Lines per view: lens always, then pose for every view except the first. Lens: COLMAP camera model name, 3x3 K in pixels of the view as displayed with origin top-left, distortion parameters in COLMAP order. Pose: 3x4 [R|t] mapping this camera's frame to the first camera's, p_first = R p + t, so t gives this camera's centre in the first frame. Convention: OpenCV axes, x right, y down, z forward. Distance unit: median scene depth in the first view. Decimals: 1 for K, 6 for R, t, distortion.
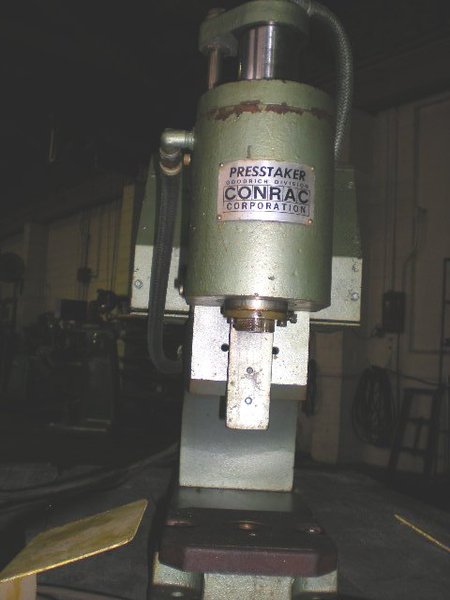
lens RADIAL K [[697.8, 0, 219.0], [0, 697.8, 299.9], [0, 0, 1]] dist [-0.104469, 0.000000]
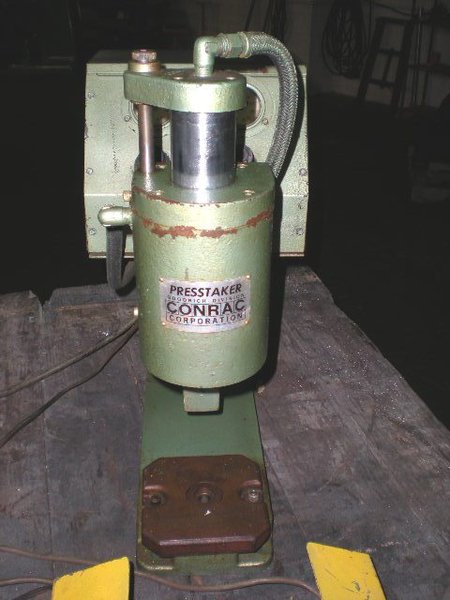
lens RADIAL K [[697.8, 0, 227.9], [0, 697.8, 294.4], [0, 0, 1]] dist [-0.104469, 0.000000]
pose [[0.997359, -0.064662, 0.033069, 0.068145], [0.036818, 0.842633, 0.537229, -0.745085], [-0.062604, -0.534592, 0.842788, 0.097218]]
